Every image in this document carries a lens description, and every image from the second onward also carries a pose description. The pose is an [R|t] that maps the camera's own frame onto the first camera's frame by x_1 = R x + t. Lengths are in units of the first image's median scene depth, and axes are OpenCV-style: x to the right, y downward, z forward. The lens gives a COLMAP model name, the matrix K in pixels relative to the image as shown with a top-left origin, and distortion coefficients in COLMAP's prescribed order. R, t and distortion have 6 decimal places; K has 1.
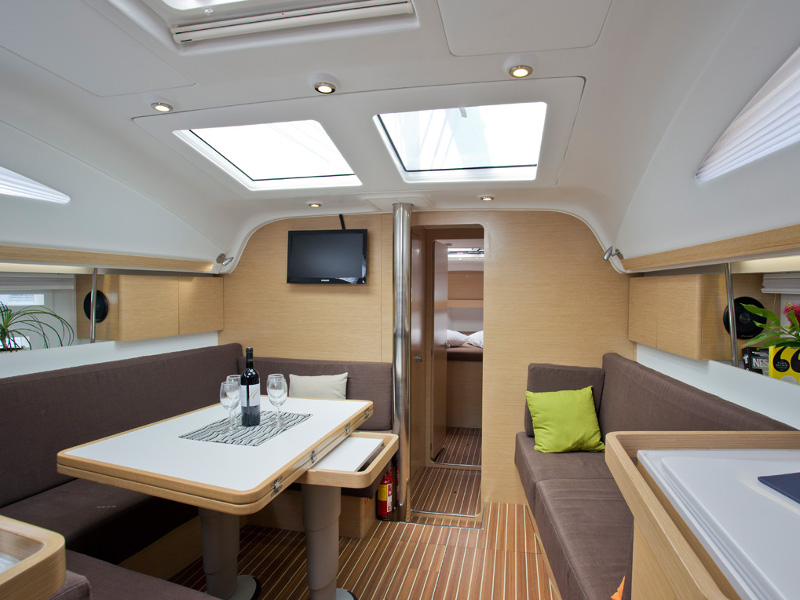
lens RADIAL K [[443.5, 0, 403.0], [0, 443.5, 294.5], [0, 0, 1]] dist [-0.059773, 0.002794]
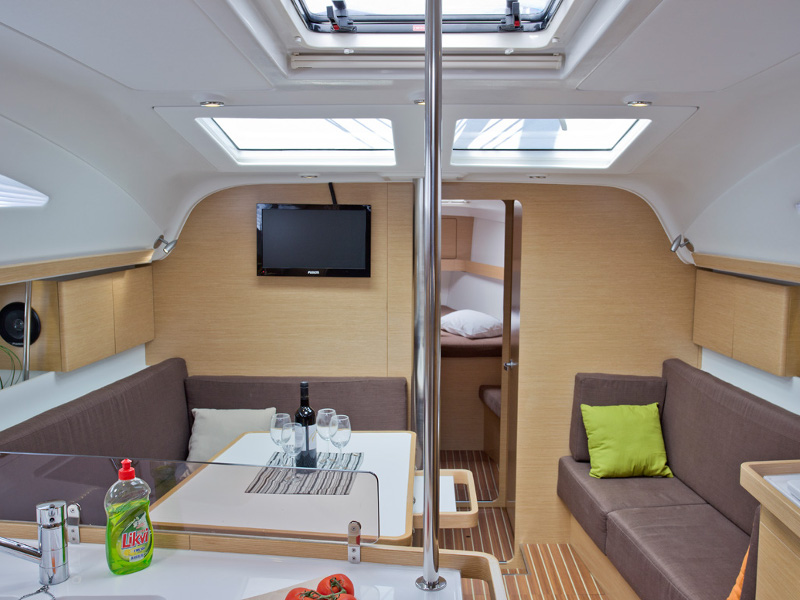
lens RADIAL K [[731.0, 0, 399.9], [0, 731.0, 300.1], [0, 0, 1]] dist [-0.014168, 0.000000]
pose [[0.986366, -0.023047, 0.162944, -0.281183], [0.007812, 0.995586, 0.093526, -0.120785], [-0.164380, -0.090978, 0.982193, -0.293193]]
